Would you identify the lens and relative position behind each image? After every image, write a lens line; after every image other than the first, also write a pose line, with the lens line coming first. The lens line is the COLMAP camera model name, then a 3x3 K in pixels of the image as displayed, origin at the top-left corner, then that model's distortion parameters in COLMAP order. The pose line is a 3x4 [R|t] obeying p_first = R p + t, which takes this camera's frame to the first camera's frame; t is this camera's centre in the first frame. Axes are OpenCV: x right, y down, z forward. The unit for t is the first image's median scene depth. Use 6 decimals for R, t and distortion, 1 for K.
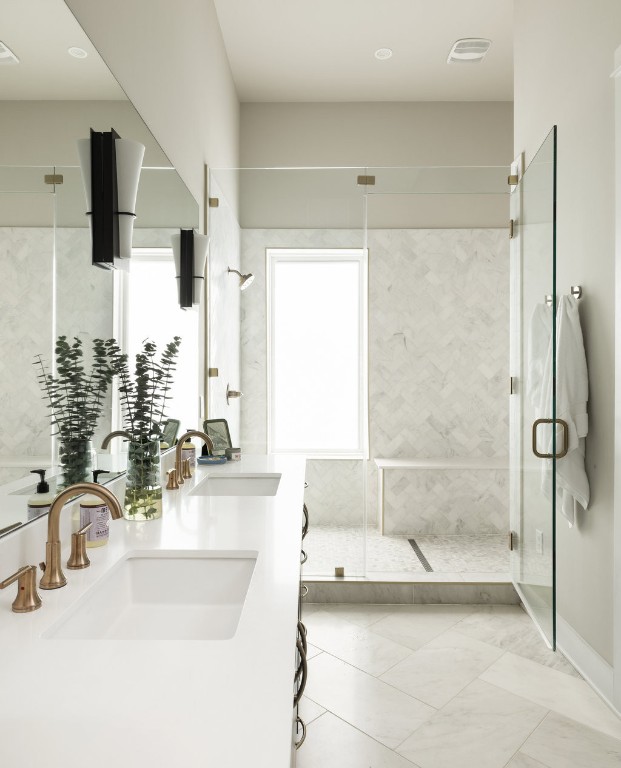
lens RADIAL K [[509.9, 0, 306.7], [0, 509.9, 371.3], [0, 0, 1]] dist [0.010767, -0.000954]
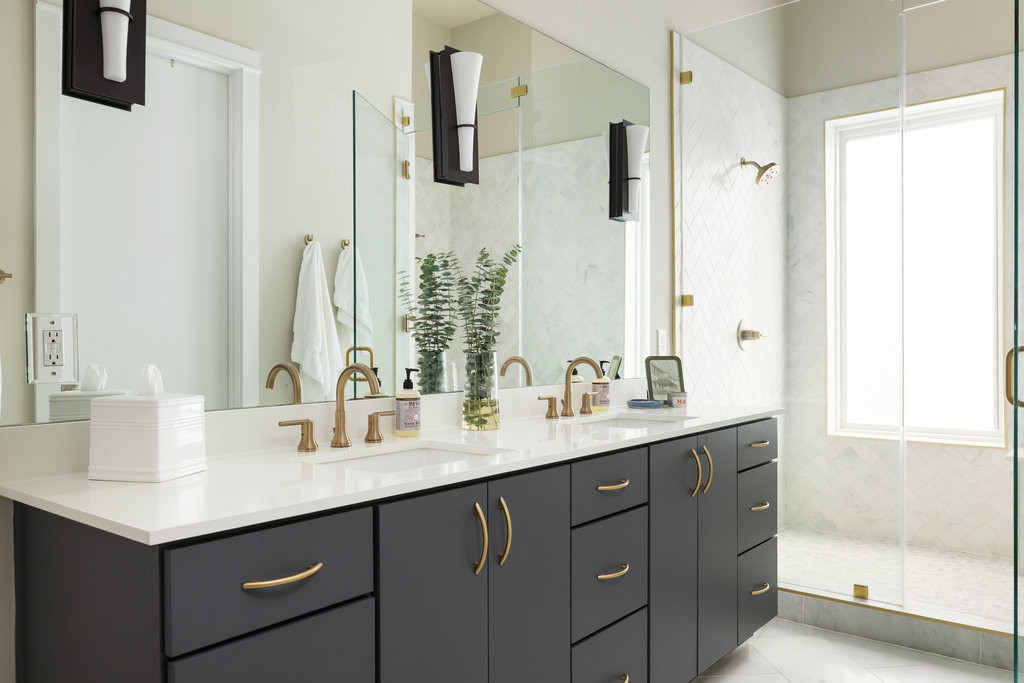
lens RADIAL K [[771.1, 0, 511.7], [0, 771.1, 343.9], [0, 0, 1]] dist [-0.005496, 0.000608]
pose [[0.781641, -0.007049, -0.623688, 0.337094], [0.014380, 0.999874, 0.006722, 0.056572], [0.623562, -0.014223, 0.781644, -0.066169]]
